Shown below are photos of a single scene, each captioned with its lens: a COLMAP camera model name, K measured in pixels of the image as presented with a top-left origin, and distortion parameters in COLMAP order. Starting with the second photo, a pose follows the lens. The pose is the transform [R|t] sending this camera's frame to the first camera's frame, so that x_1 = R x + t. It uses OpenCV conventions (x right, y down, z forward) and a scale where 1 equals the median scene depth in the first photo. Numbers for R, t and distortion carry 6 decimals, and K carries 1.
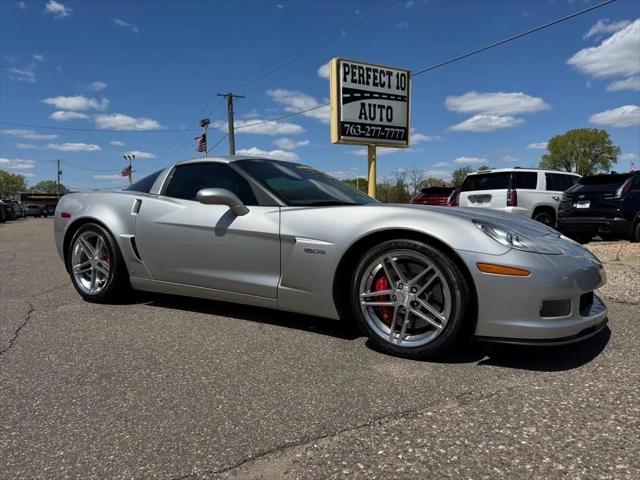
lens RADIAL K [[453.9, 0, 333.3], [0, 453.9, 253.9], [0, 0, 1]] dist [0.028008, -0.035210]
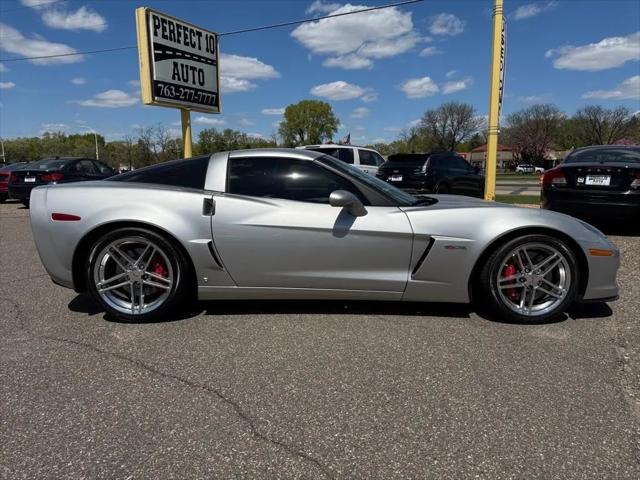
lens RADIAL K [[453.9, 0, 324.4], [0, 453.9, 245.9], [0, 0, 1]] dist [0.028008, -0.035210]
pose [[0.852538, -0.077290, 0.516919, -0.185310], [0.041152, 0.995862, 0.081031, -0.023655], [-0.521042, -0.047810, 0.852191, 0.036579]]
